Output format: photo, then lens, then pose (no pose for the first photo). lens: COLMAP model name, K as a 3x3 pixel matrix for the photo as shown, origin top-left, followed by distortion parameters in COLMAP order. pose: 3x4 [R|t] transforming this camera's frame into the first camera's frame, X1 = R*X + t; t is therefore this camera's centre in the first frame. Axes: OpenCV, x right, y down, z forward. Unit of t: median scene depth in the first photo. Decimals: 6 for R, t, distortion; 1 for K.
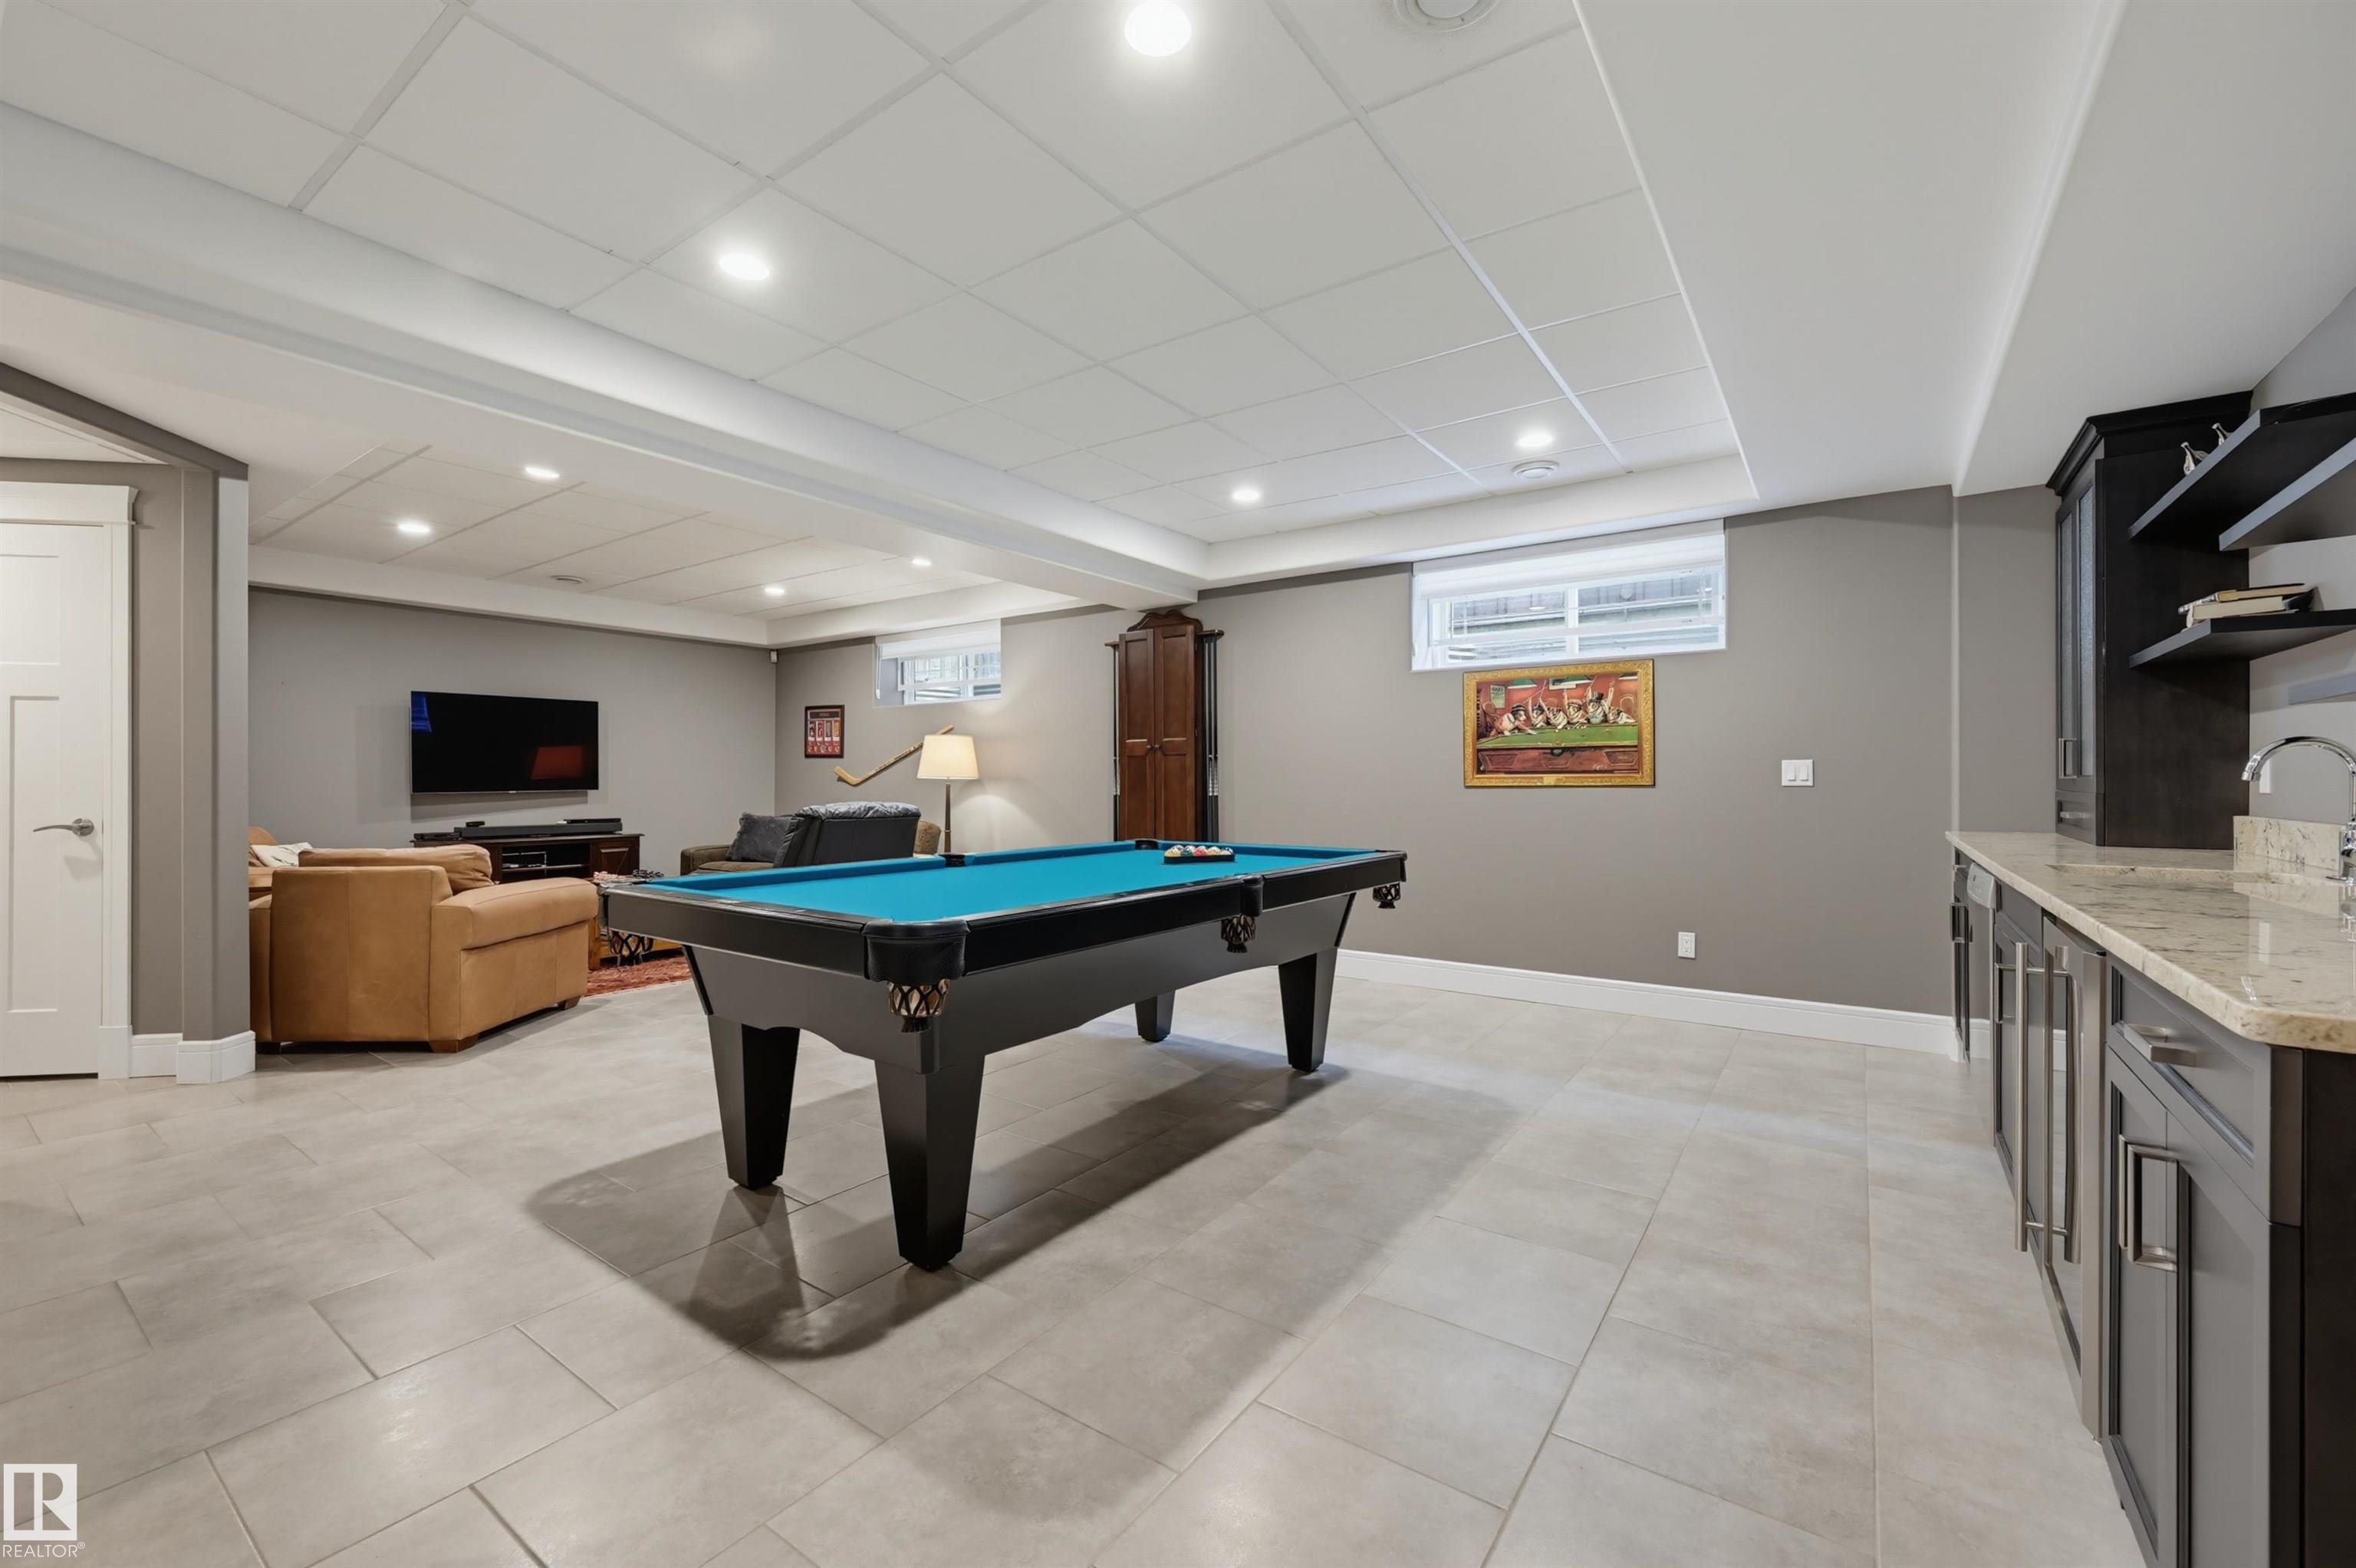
lens RADIAL K [[948.5, 0, 1168.0], [0, 948.5, 777.5], [0, 0, 1]] dist [0.001629, -0.000009]
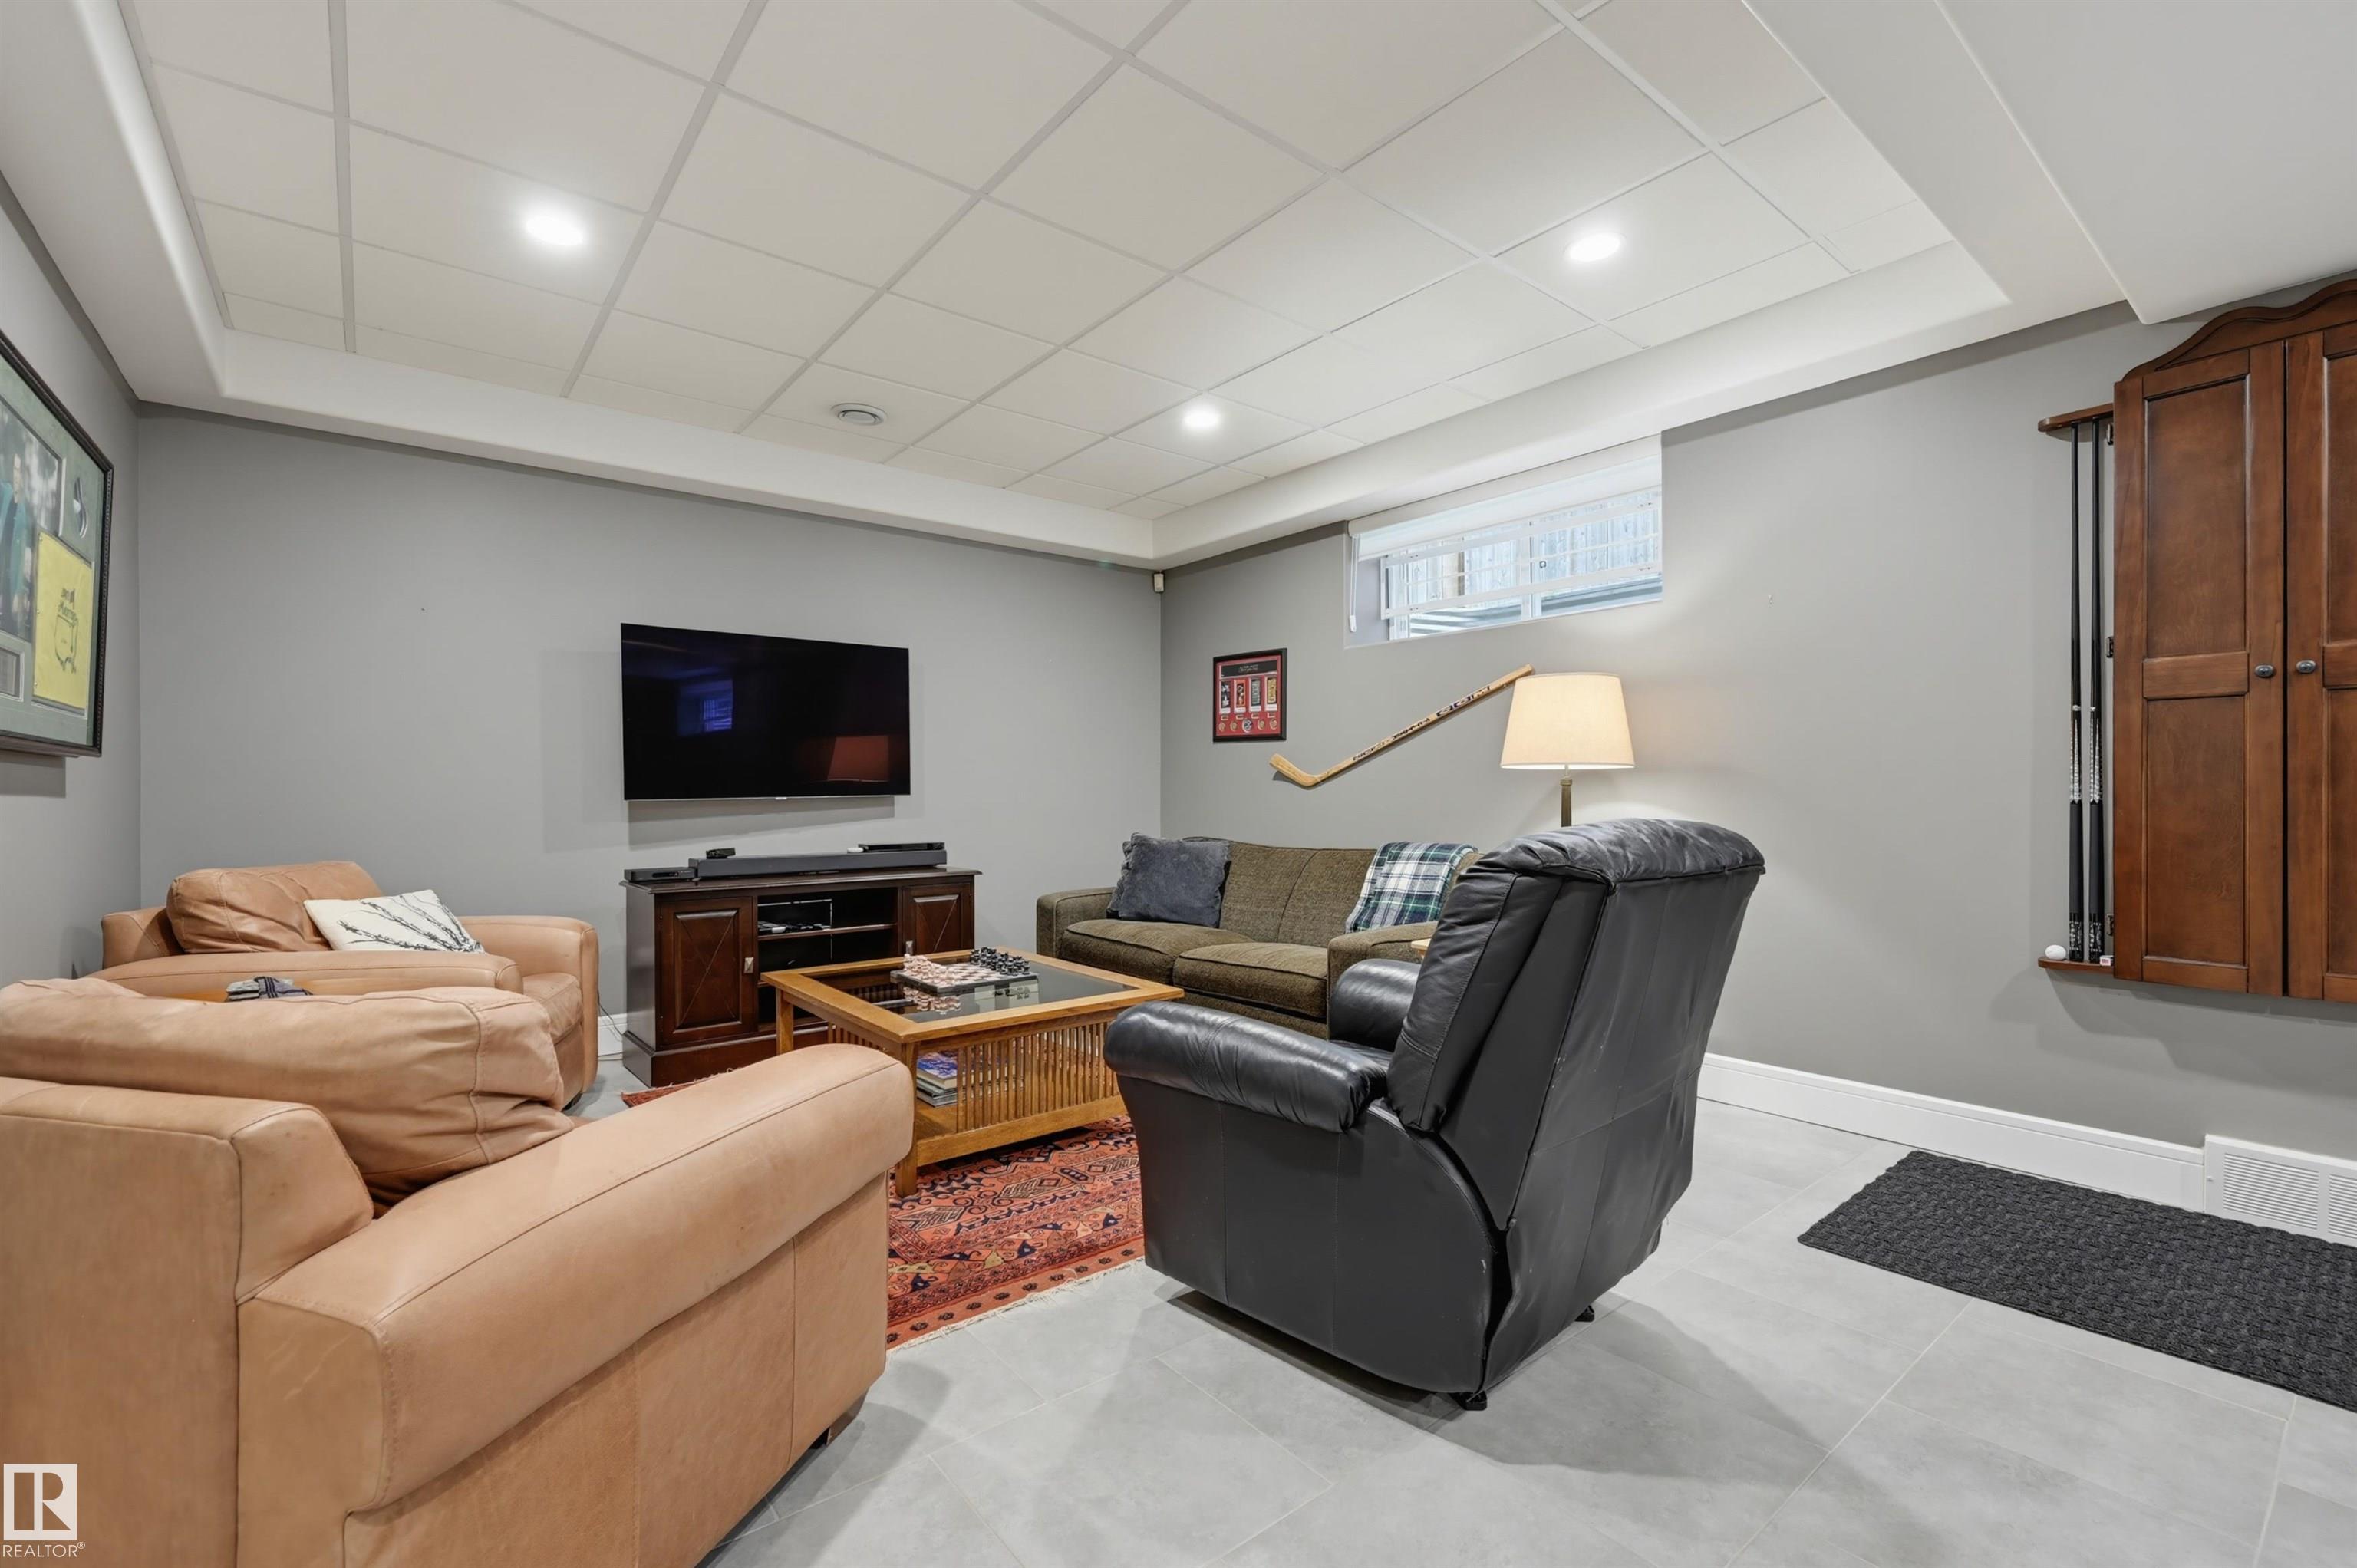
lens RADIAL K [[1006.7, 0, 1198.1], [0, 1006.7, 797.3], [0, 0, 1]] dist [-0.001344, -0.000117]
pose [[0.965979, -0.002321, -0.258609, -0.263068], [0.004855, 0.999946, 0.009163, 0.009749], [0.258573, -0.010107, 0.965939, 0.437899]]
